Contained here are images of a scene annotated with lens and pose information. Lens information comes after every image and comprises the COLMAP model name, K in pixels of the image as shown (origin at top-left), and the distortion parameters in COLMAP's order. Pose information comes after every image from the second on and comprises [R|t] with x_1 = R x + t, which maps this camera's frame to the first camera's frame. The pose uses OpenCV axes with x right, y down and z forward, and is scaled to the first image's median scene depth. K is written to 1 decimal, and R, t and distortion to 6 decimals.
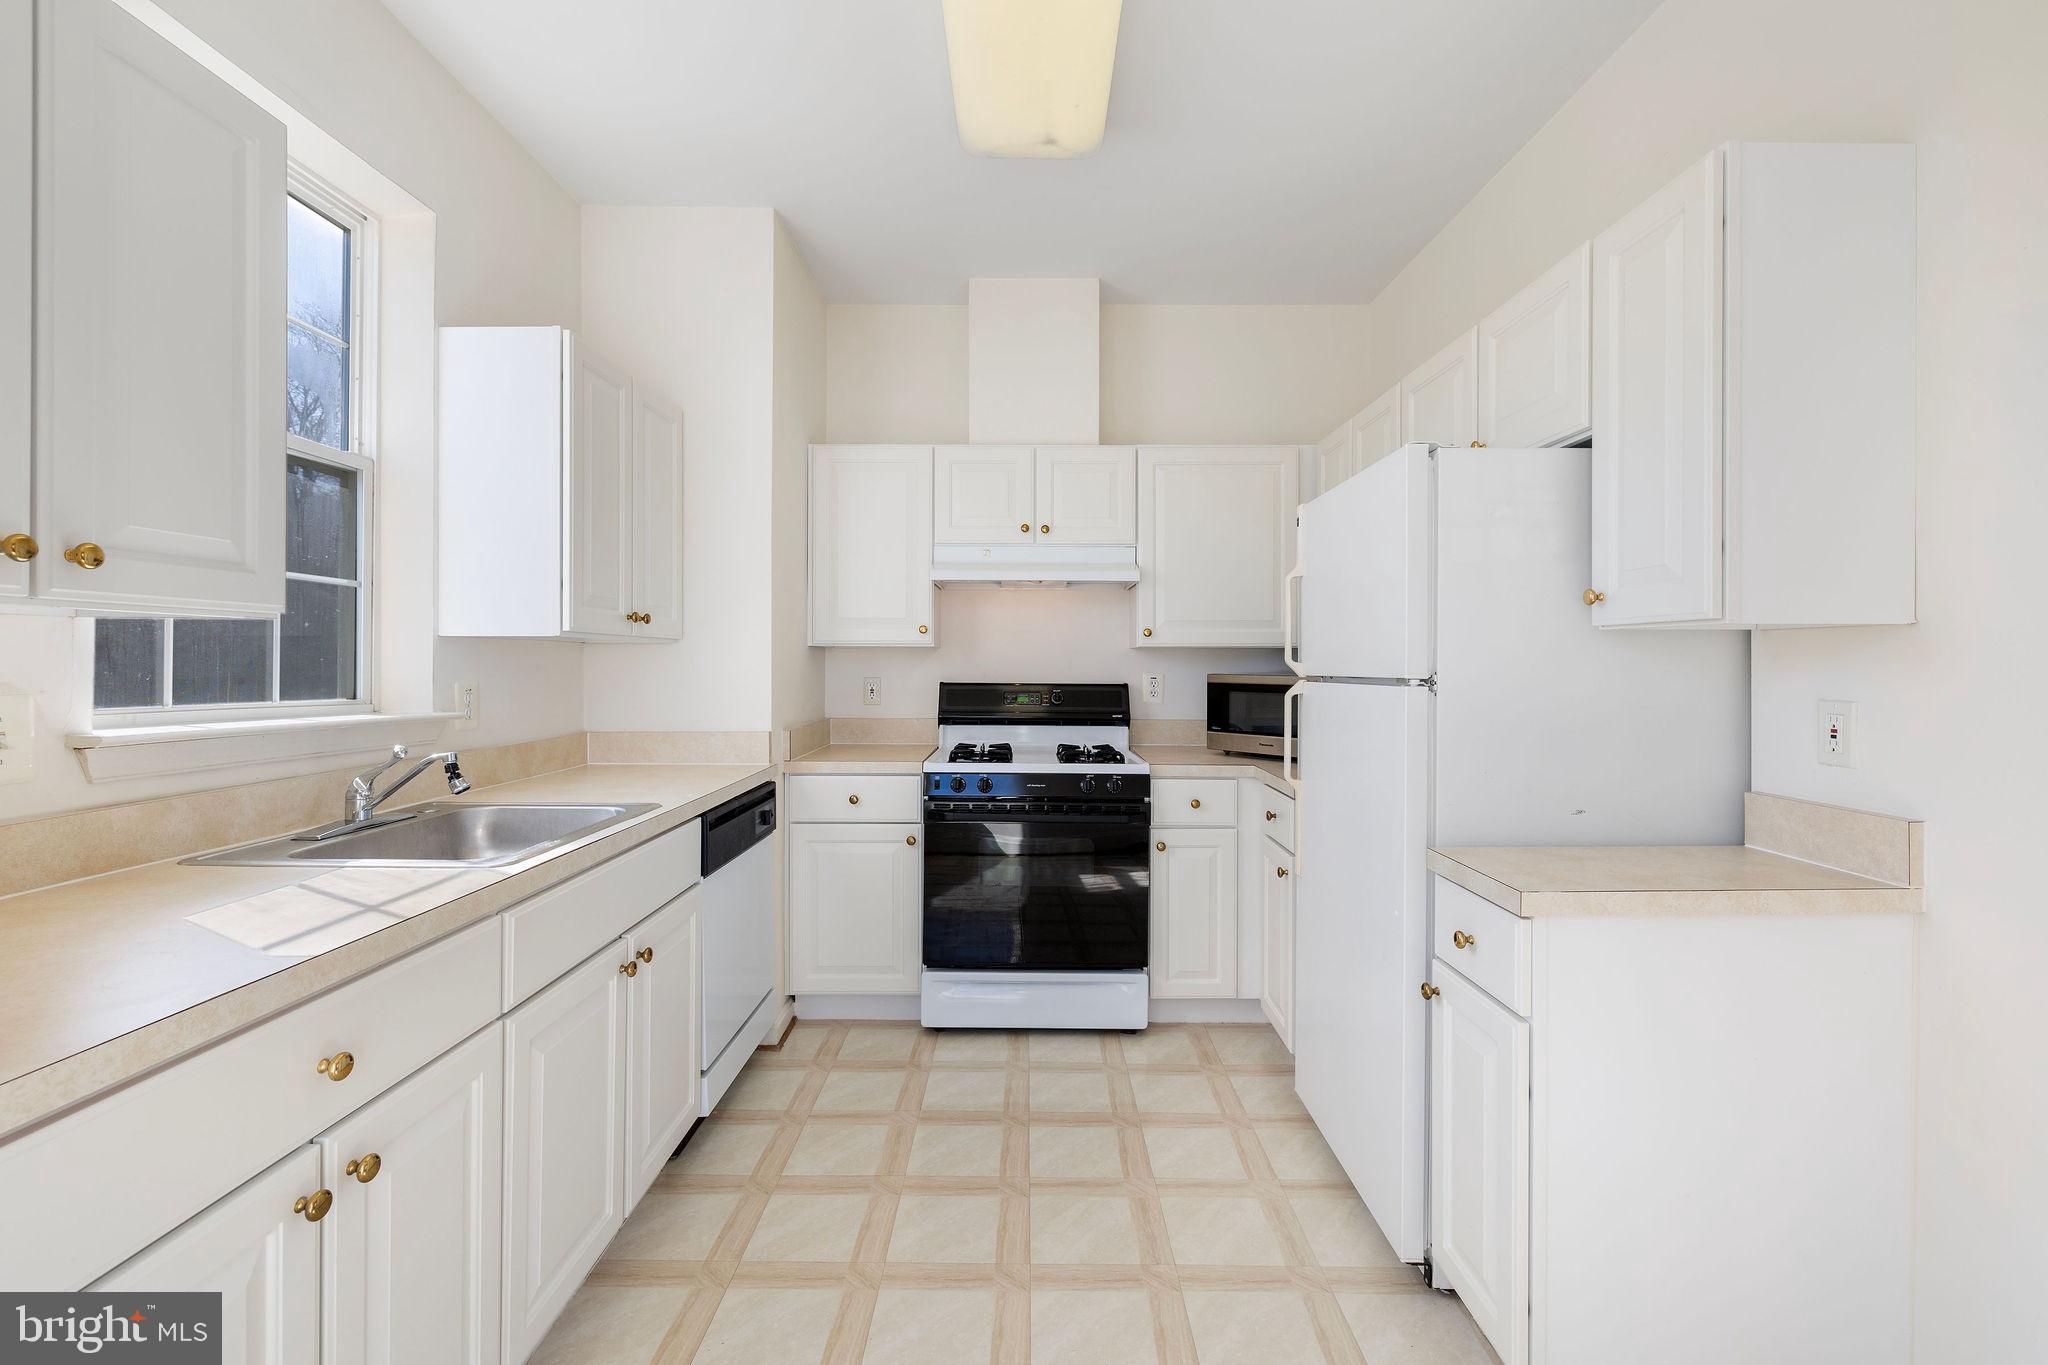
lens RADIAL K [[872.1, 0, 1024.3], [0, 872.1, 662.8], [0, 0, 1]] dist [-0.000667, 0.000071]
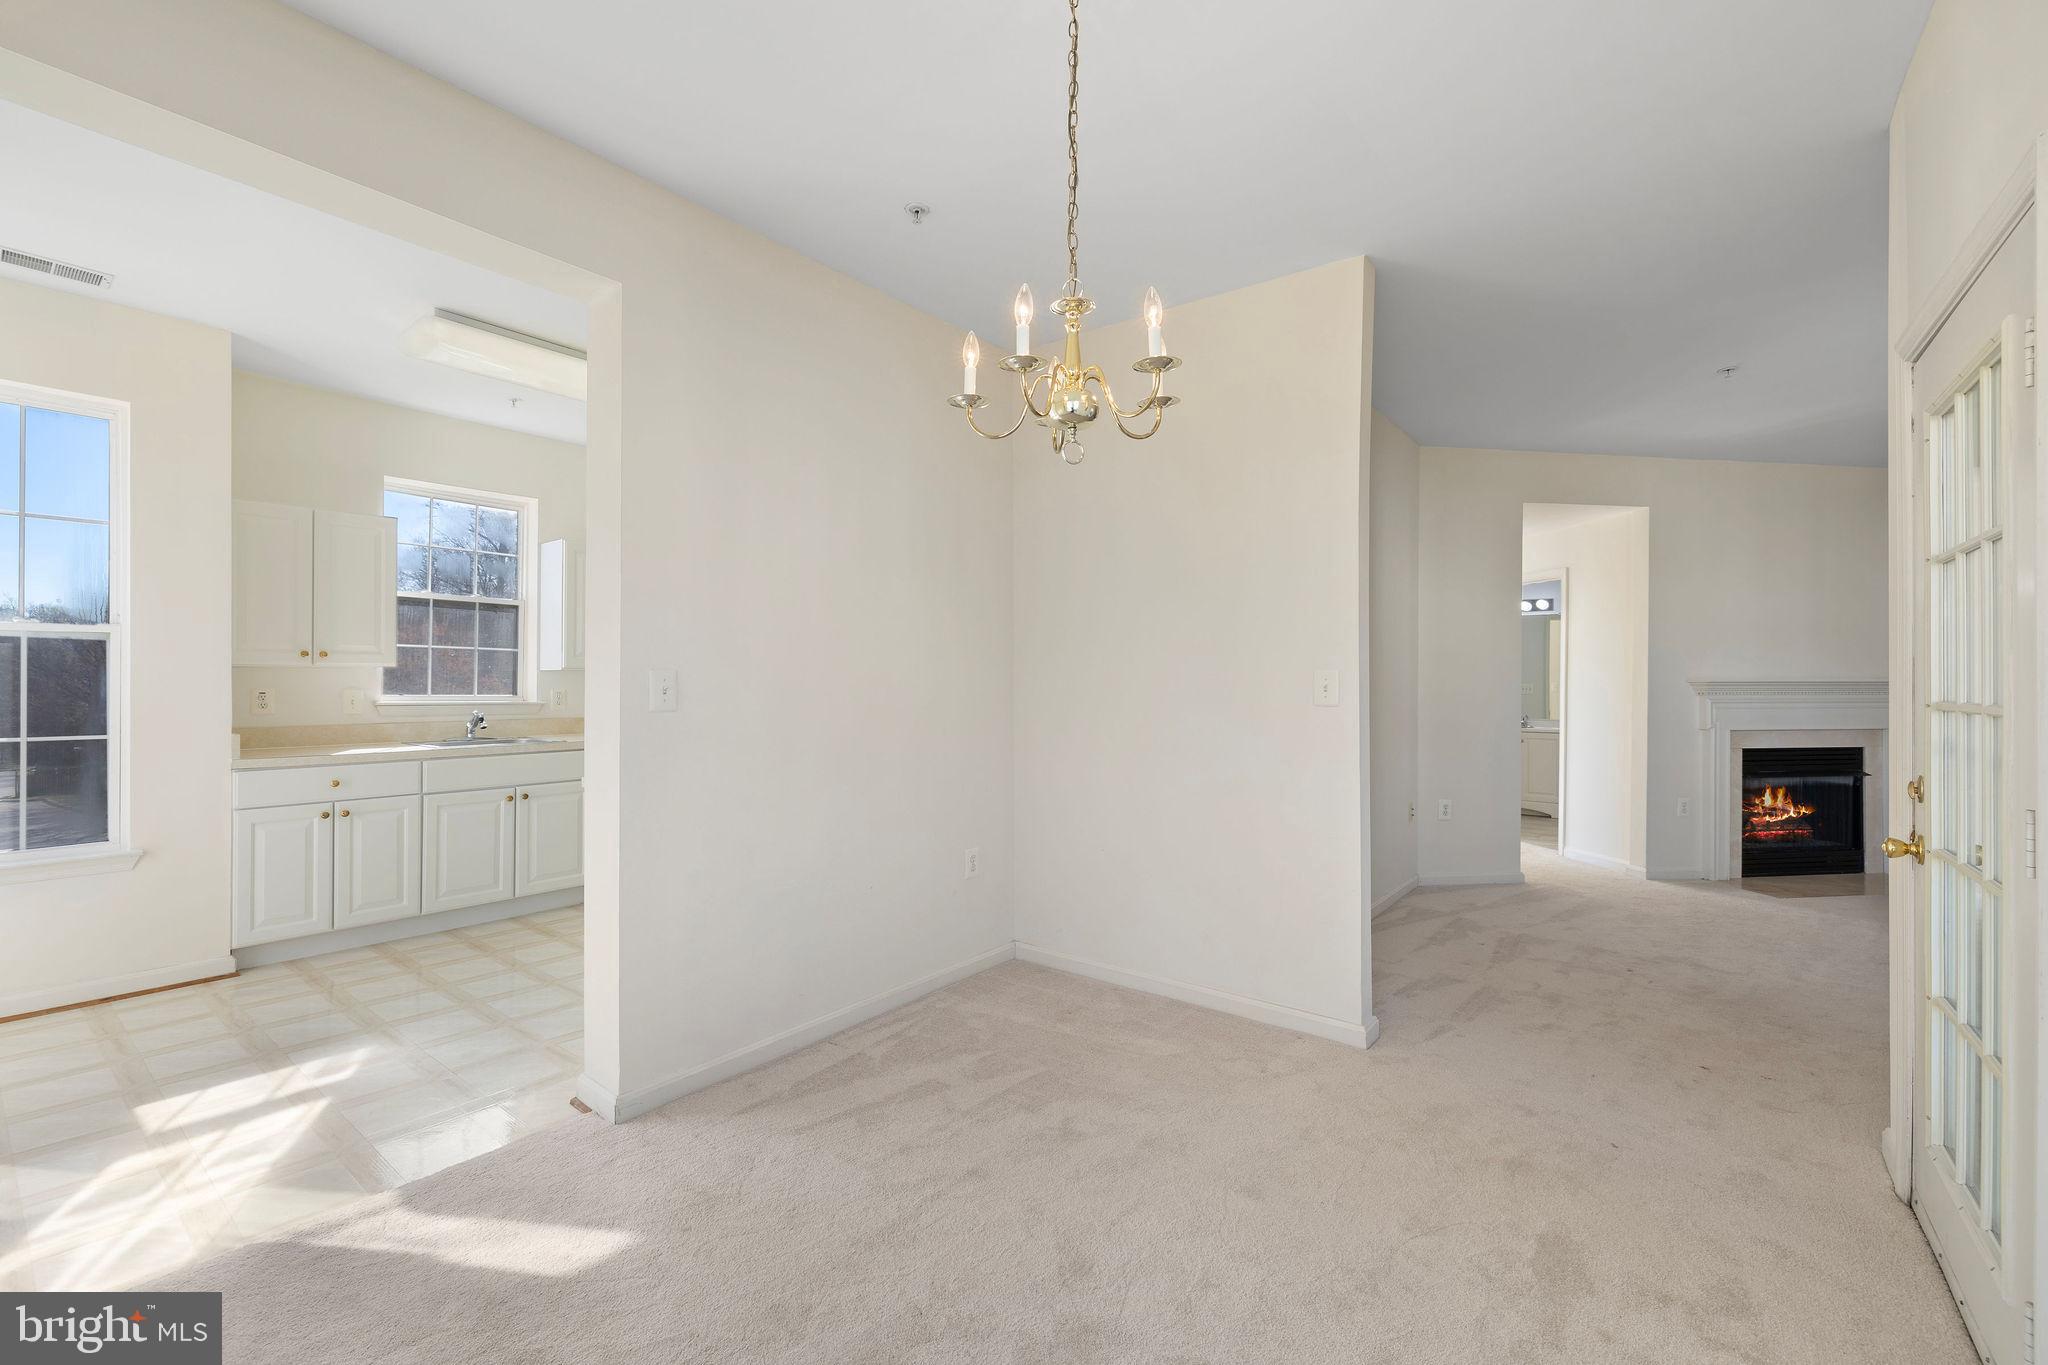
lens RADIAL K [[862.0, 0, 1021.8], [0, 862.0, 671.2], [0, 0, 1]] dist [0.000121, -0.000418]
pose [[0.794752, -0.006056, -0.606905, 1.431648], [-0.001267, 0.999931, -0.011638, 0.000031], [0.606934, 0.010018, 0.794689, -0.074058]]
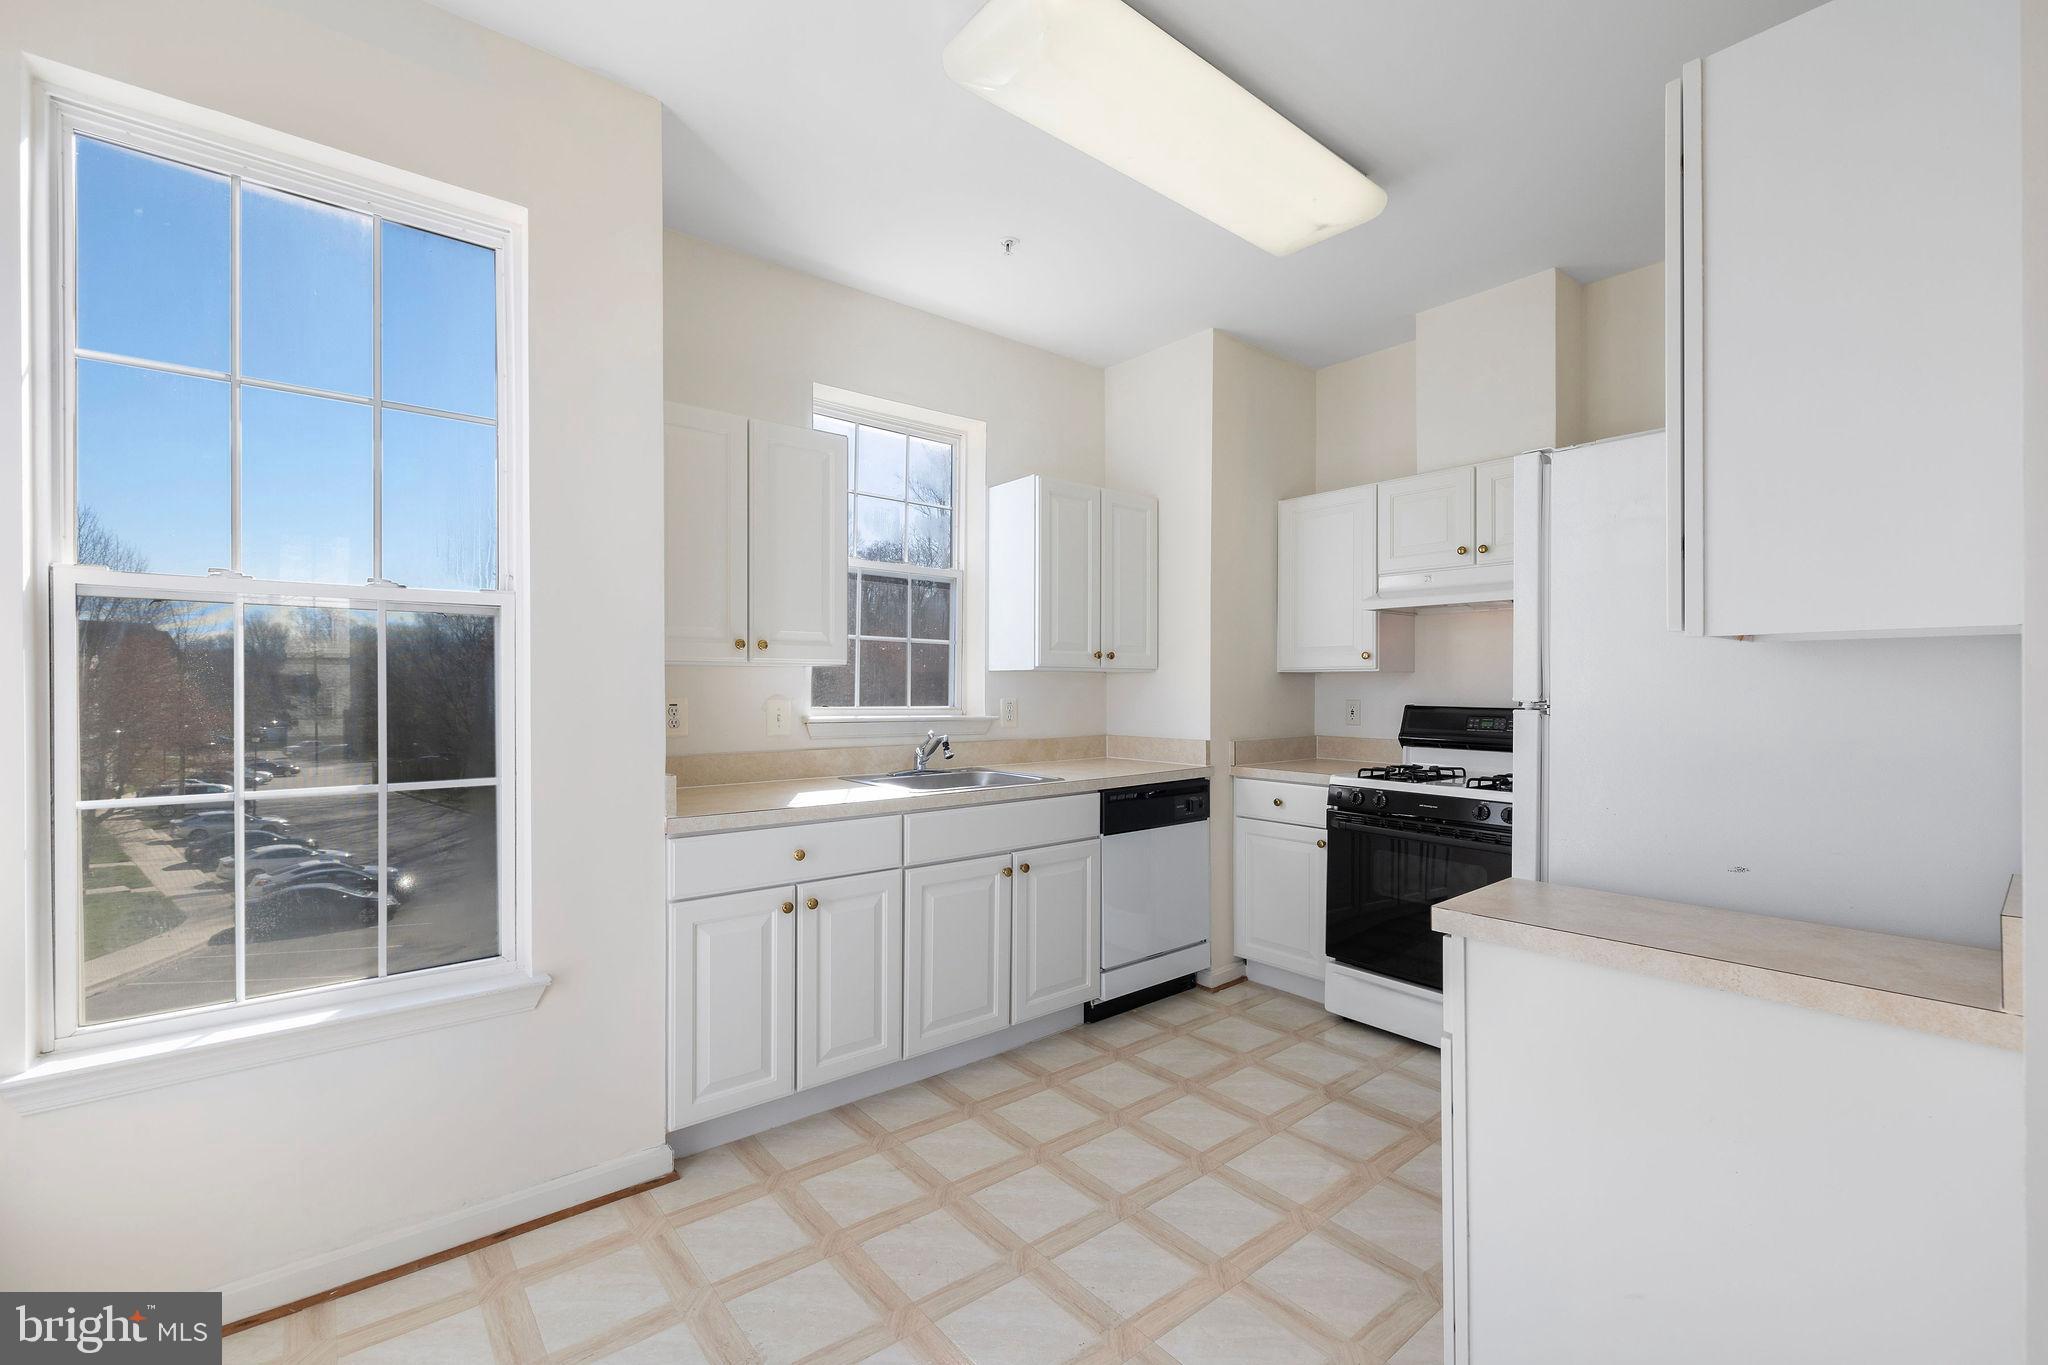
lens RADIAL K [[865.9, 0, 1024.0], [0, 865.9, 682.5], [0, 0, 1]] dist [-0.001191, 0.000107]
pose [[0.635324, -0.004992, -0.772230, 0.516675], [0.000073, 0.999979, -0.006404, 0.002424], [0.772246, 0.004013, 0.635311, -0.011087]]
